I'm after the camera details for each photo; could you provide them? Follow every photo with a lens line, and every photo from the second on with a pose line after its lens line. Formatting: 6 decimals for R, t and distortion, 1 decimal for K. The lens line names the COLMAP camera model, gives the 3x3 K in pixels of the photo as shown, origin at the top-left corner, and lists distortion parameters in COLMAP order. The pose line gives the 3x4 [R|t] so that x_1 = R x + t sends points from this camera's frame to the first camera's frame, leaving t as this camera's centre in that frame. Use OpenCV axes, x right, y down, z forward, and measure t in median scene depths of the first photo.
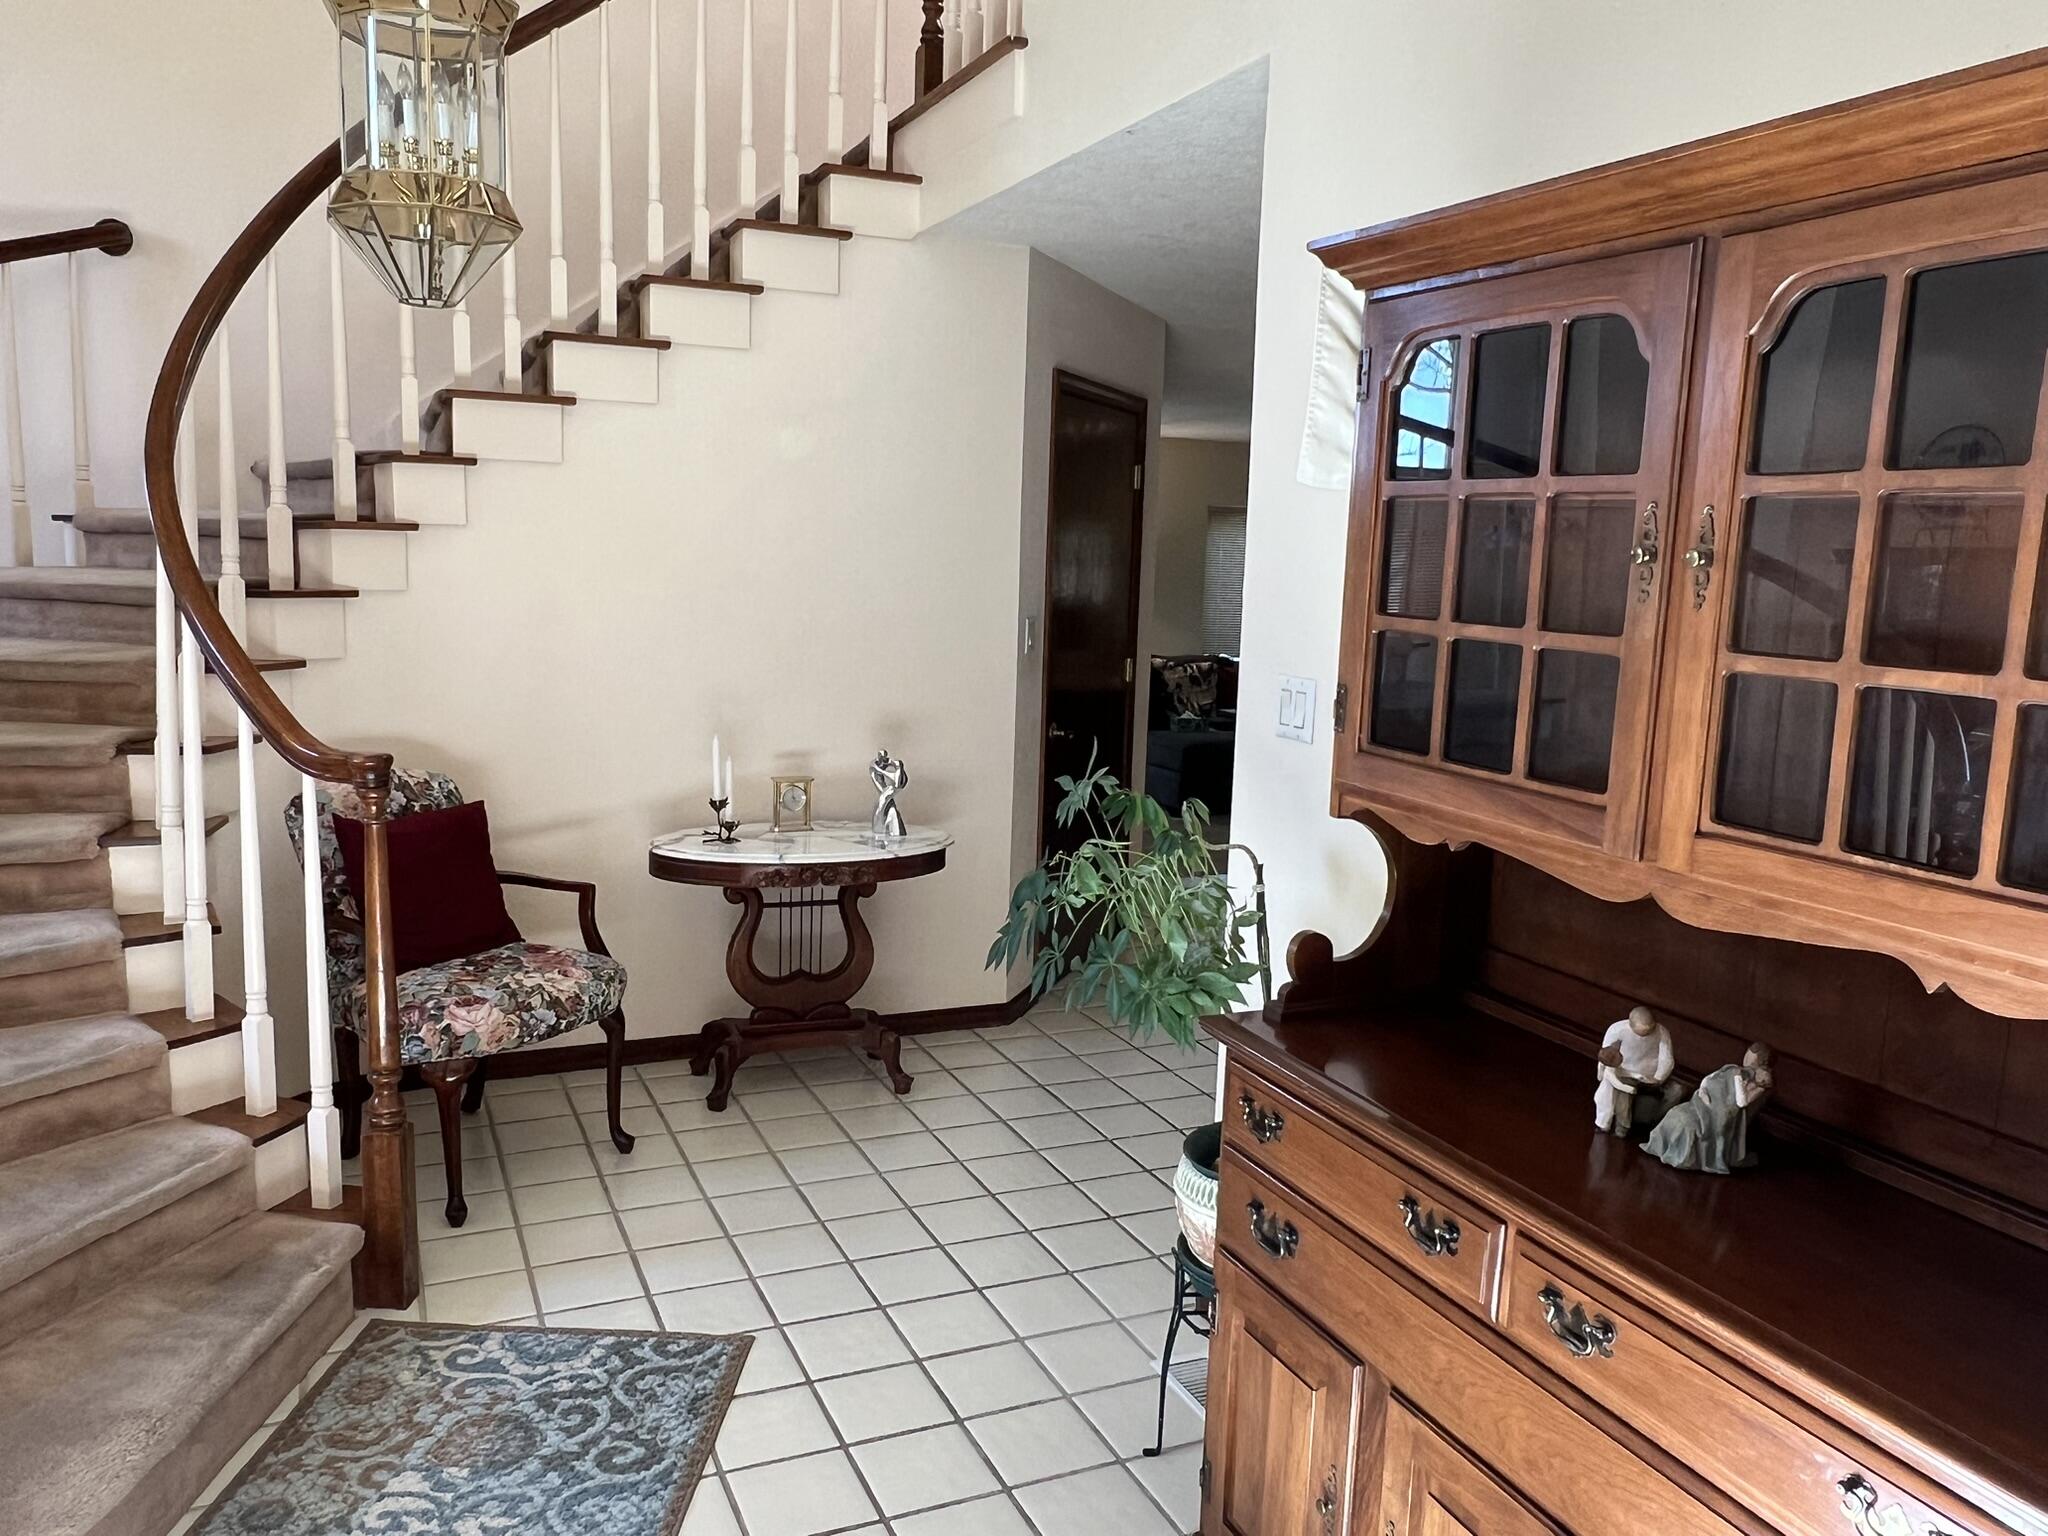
lens RADIAL K [[1492.8, 0, 1019.1], [0, 1492.8, 773.5], [0, 0, 1]] dist [-0.001153, 0.002044]
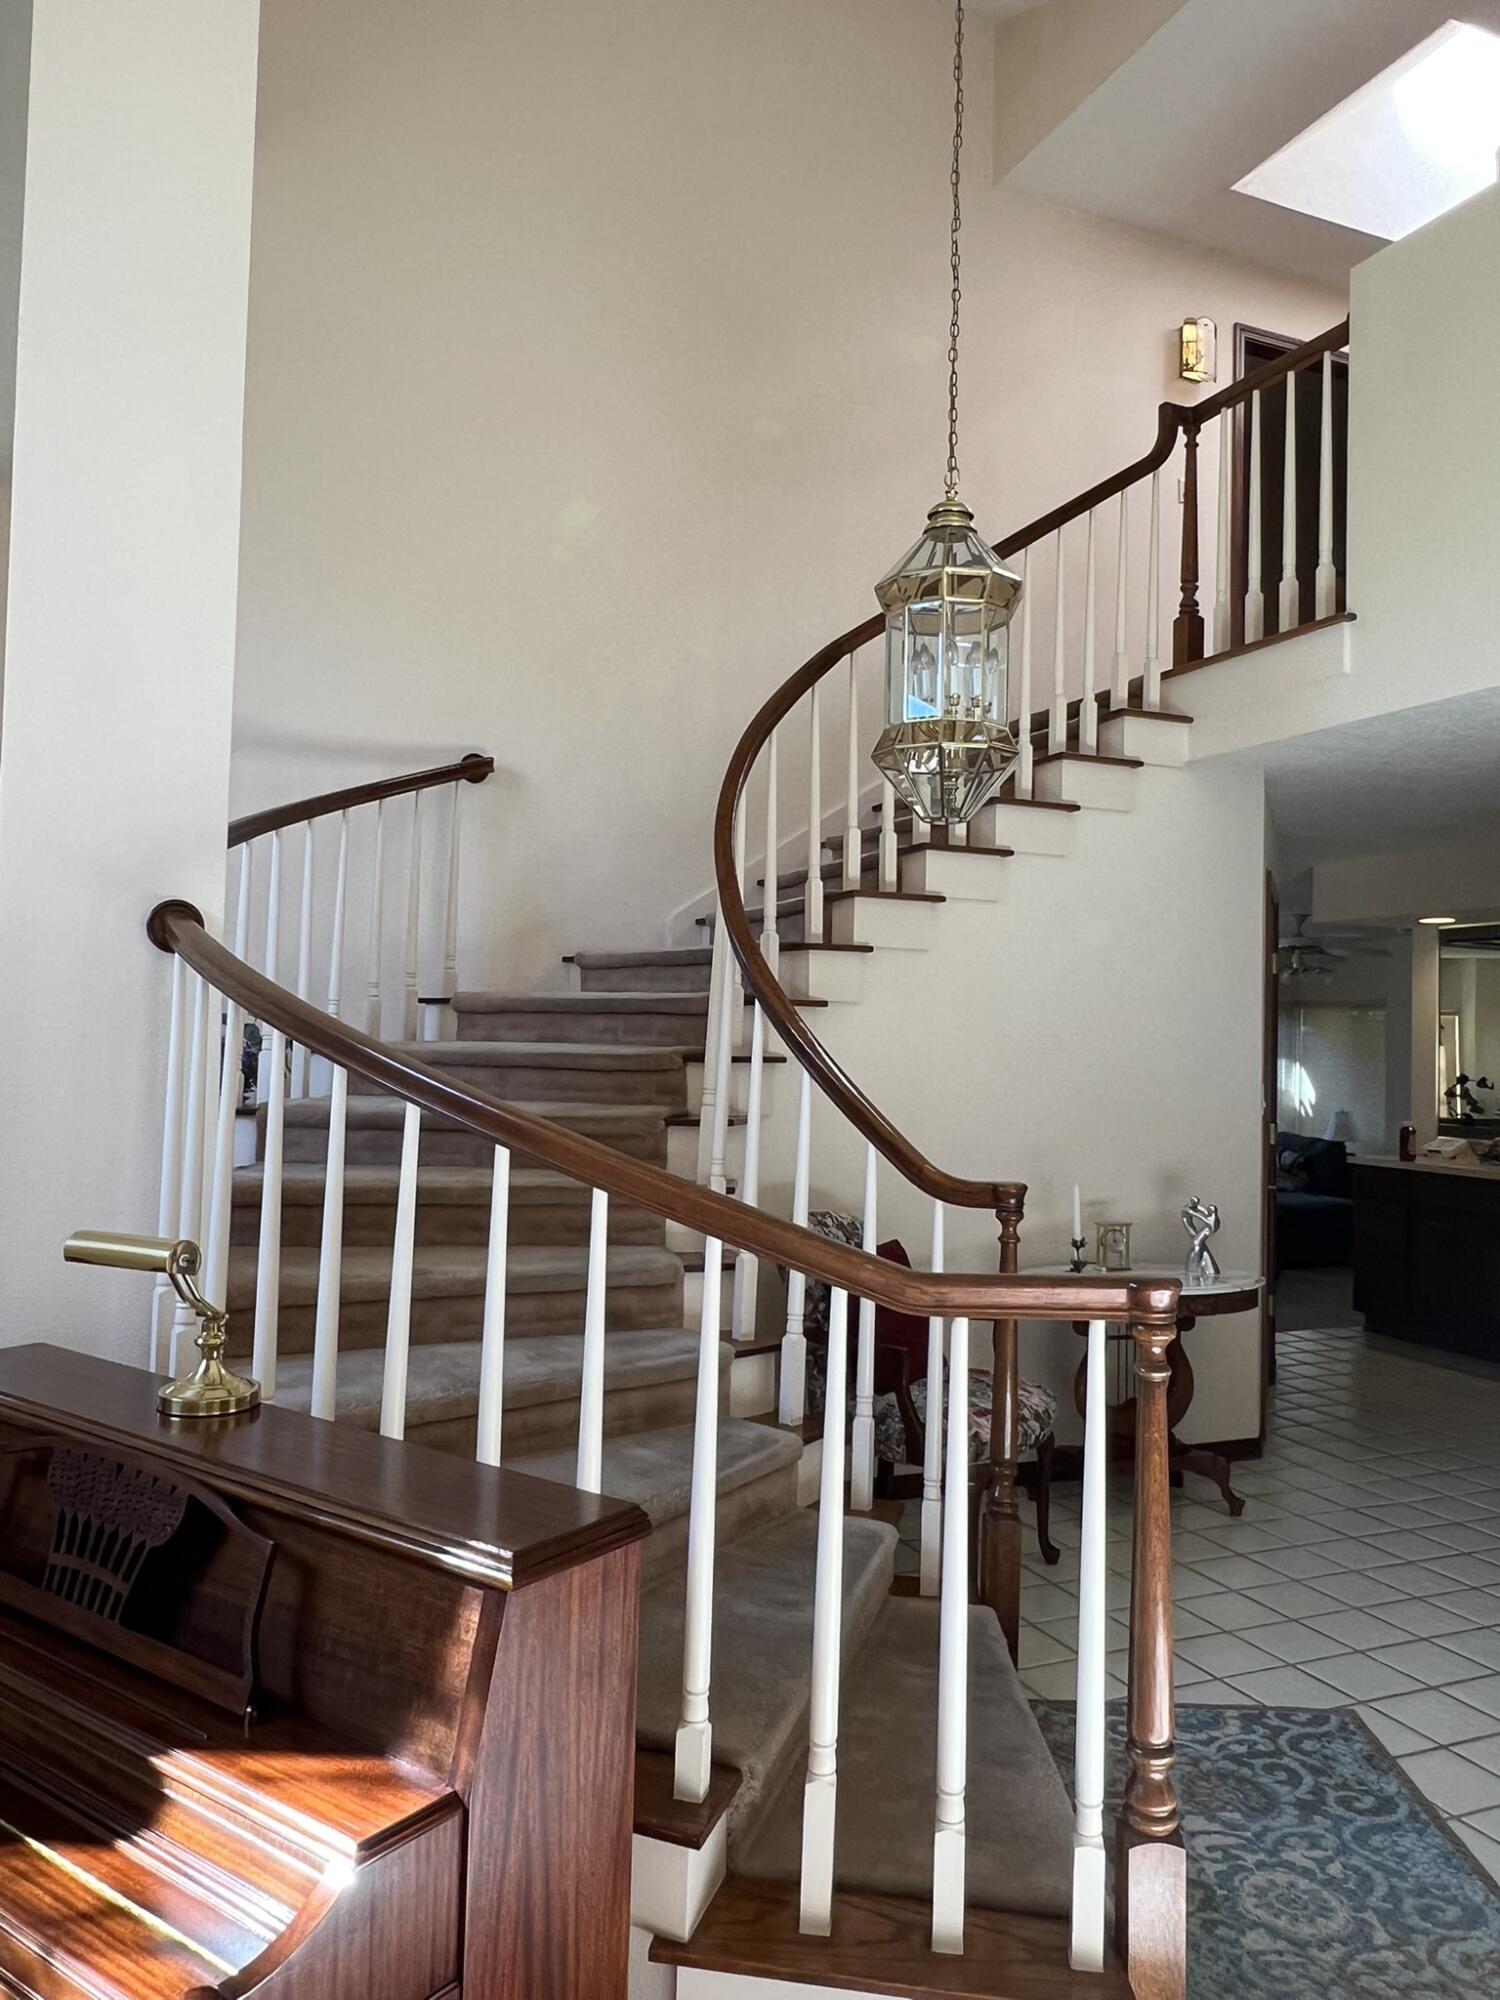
lens RADIAL K [[1457.8, 0, 753.0], [0, 1457.8, 983.4], [0, 0, 1]] dist [-0.001153, 0.002044]
pose [[0.999986, -0.005174, 0.001075, -0.496468], [0.005284, 0.981475, -0.191520, 0.040768], [-0.000064, 0.191523, 0.981488, -0.135232]]
